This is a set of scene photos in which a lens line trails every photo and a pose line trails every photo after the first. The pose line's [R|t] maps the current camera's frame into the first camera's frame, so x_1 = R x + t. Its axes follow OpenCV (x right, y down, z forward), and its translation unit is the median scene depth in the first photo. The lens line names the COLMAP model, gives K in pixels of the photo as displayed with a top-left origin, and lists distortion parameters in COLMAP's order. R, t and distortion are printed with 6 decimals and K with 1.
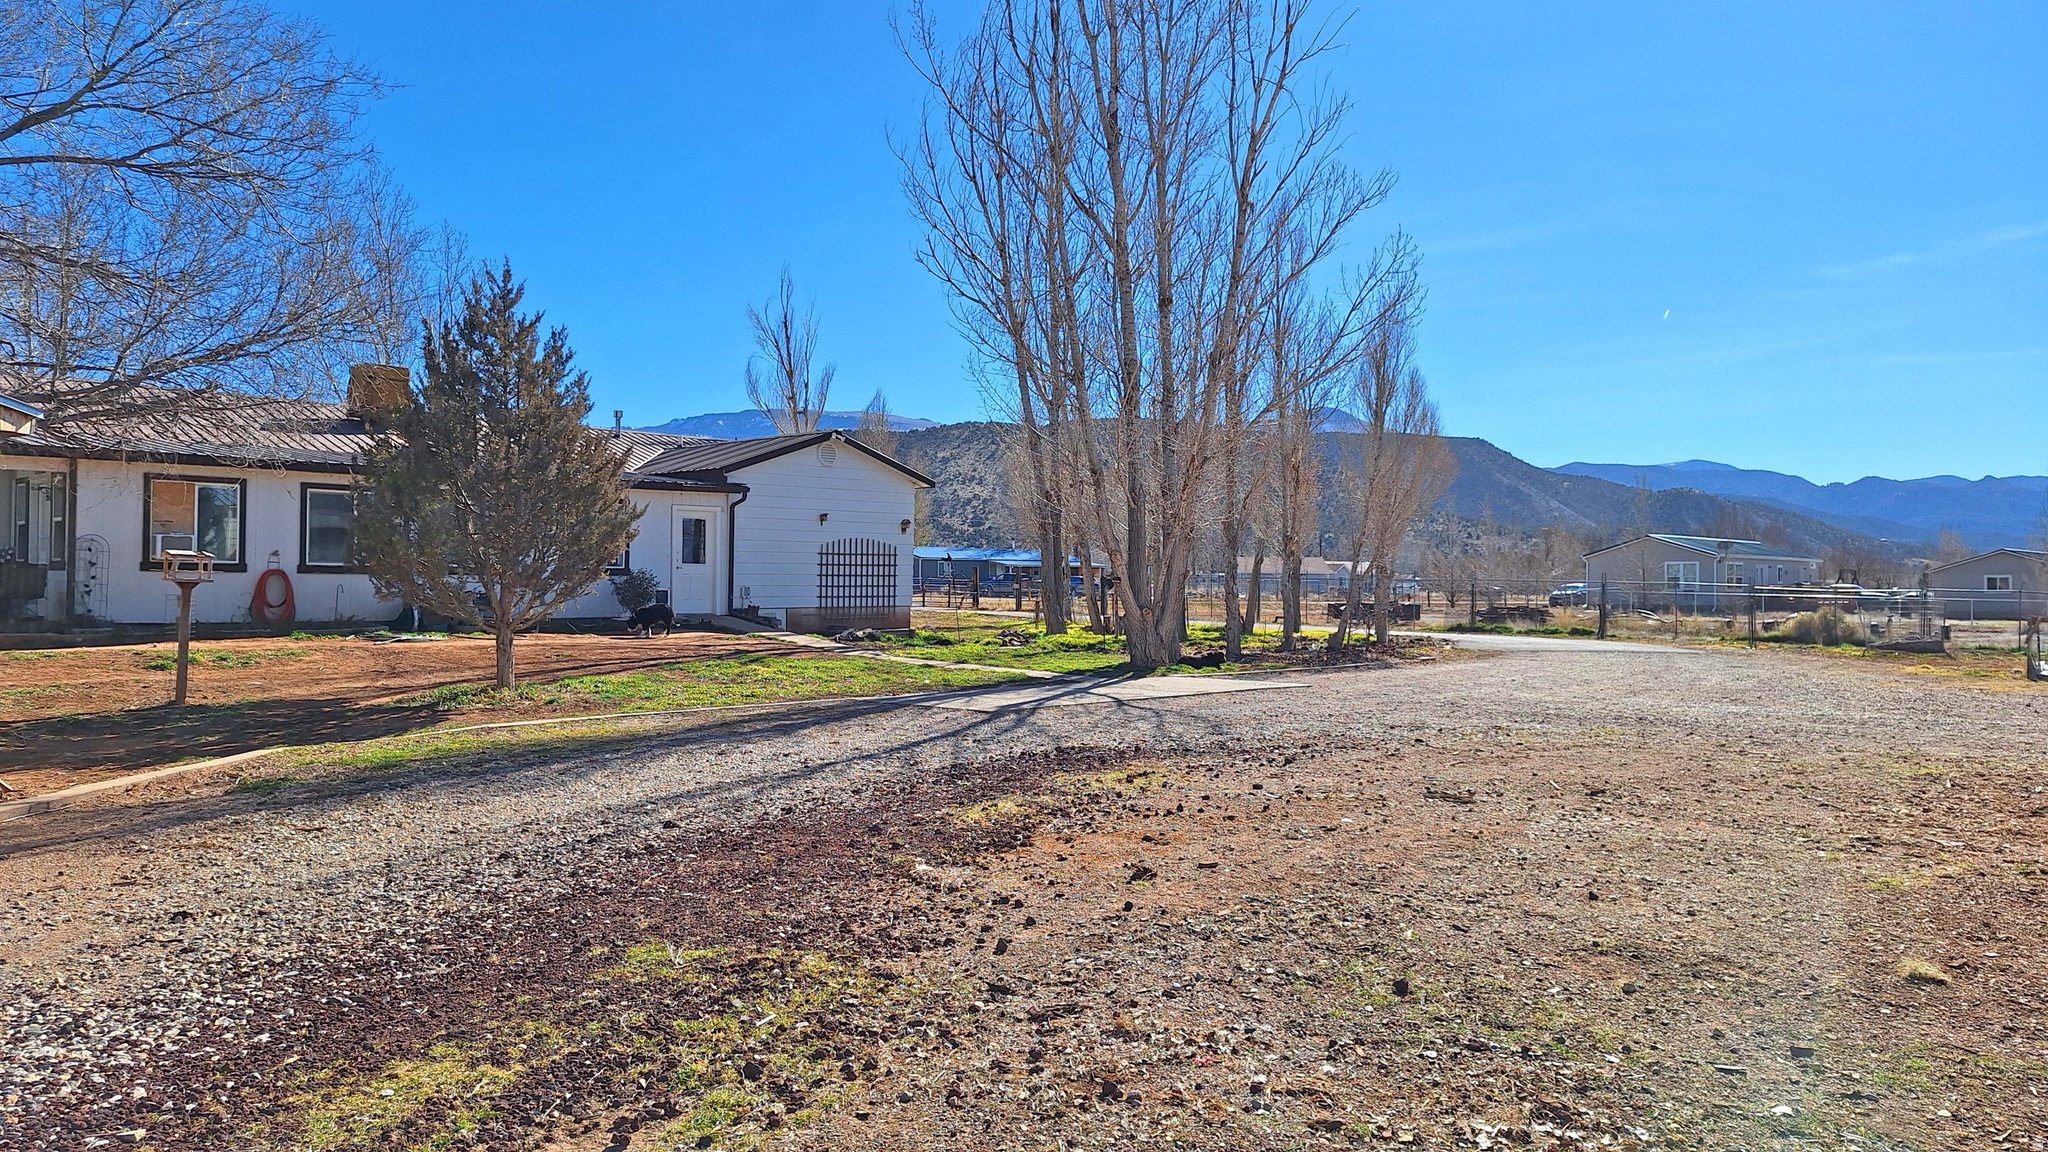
lens RADIAL K [[1371.8, 0, 1013.6], [0, 1371.8, 569.8], [0, 0, 1]] dist [0.043247, -0.002417]
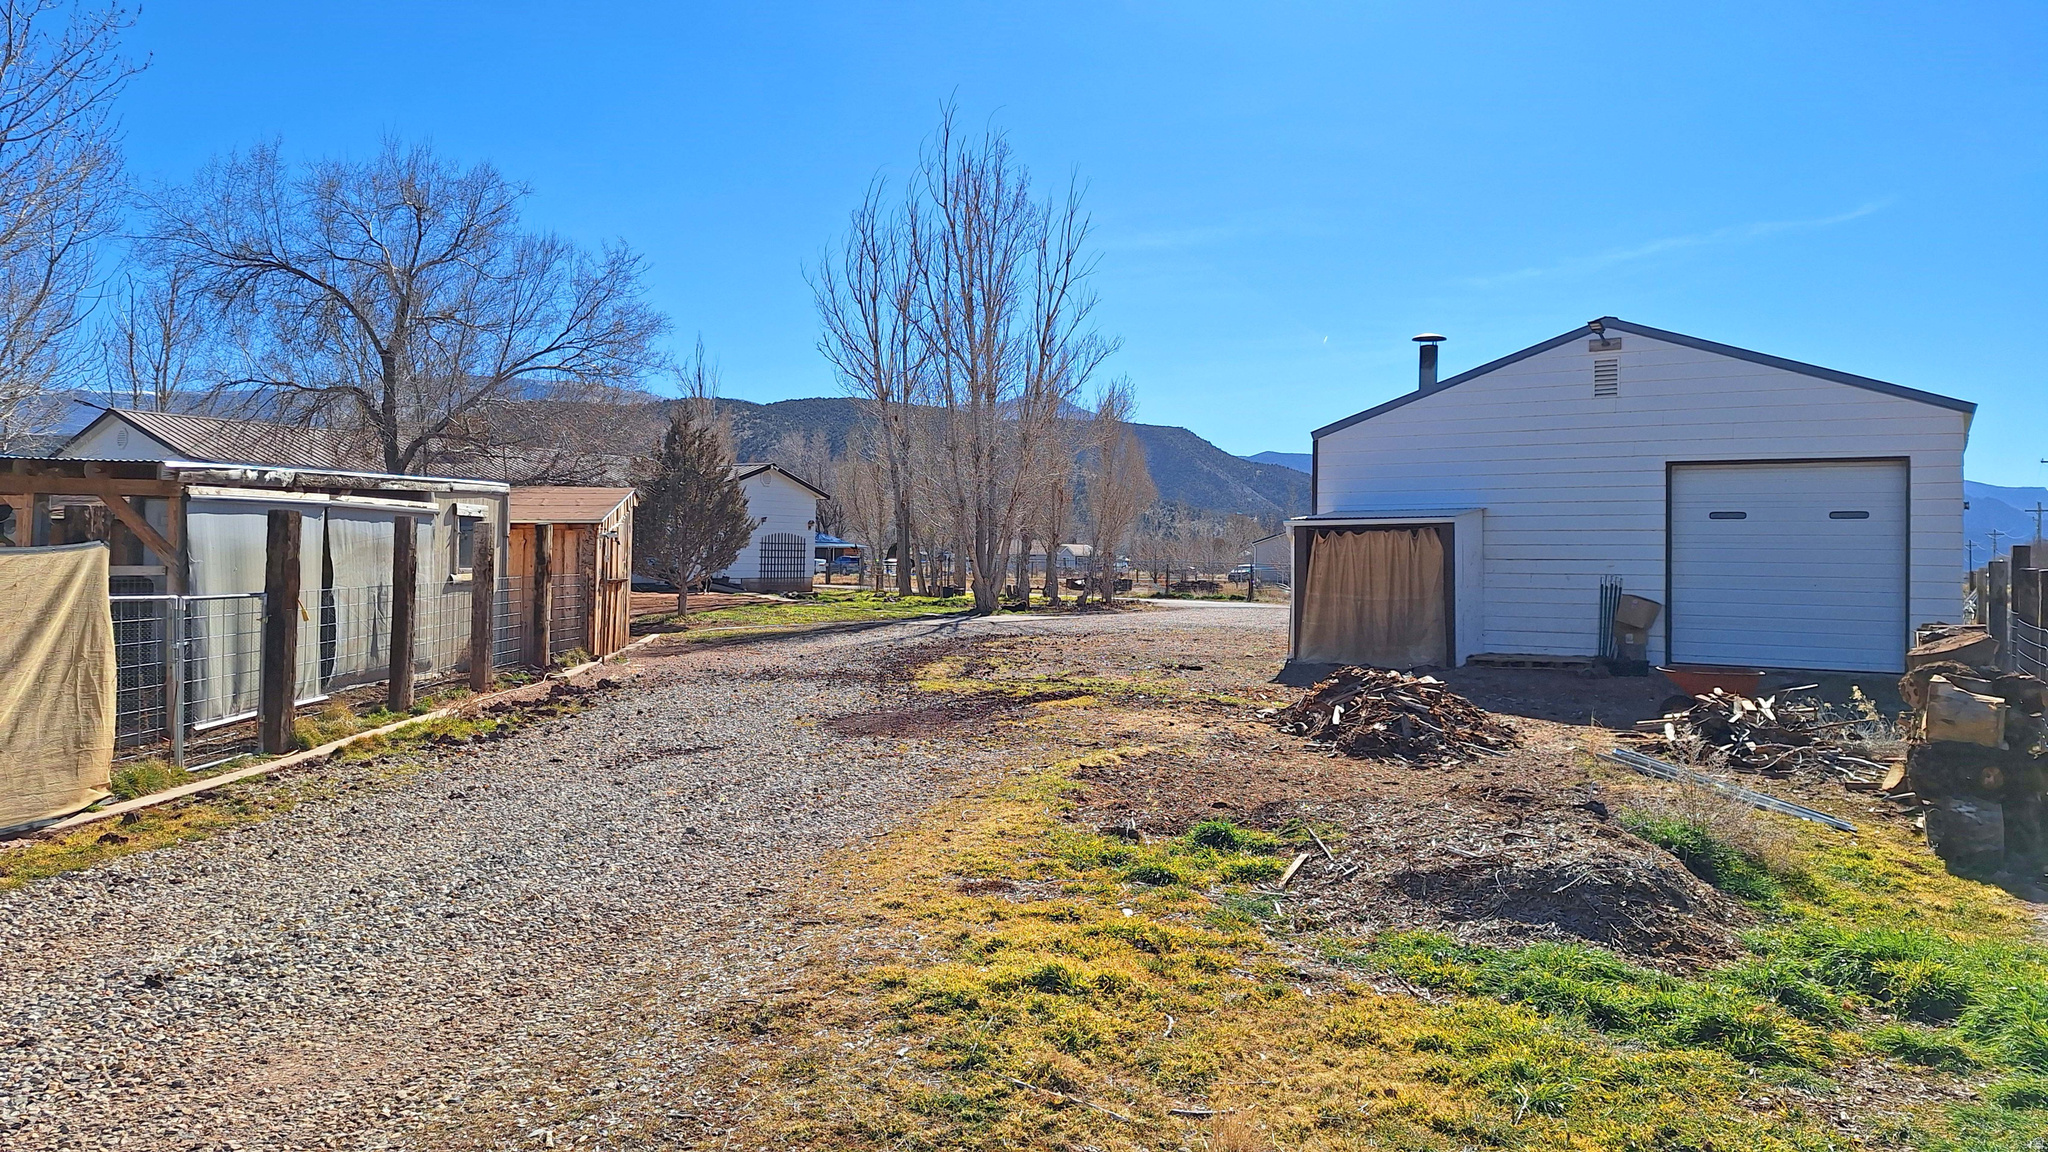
lens RADIAL K [[1371.8, 0, 1026.5], [0, 1371.8, 577.0], [0, 0, 1]] dist [0.043247, -0.002417]
pose [[0.977371, 0.003267, 0.211507, -0.166891], [-0.007667, 0.999771, 0.019986, -0.006224], [-0.211394, -0.021156, 0.977172, -0.543156]]
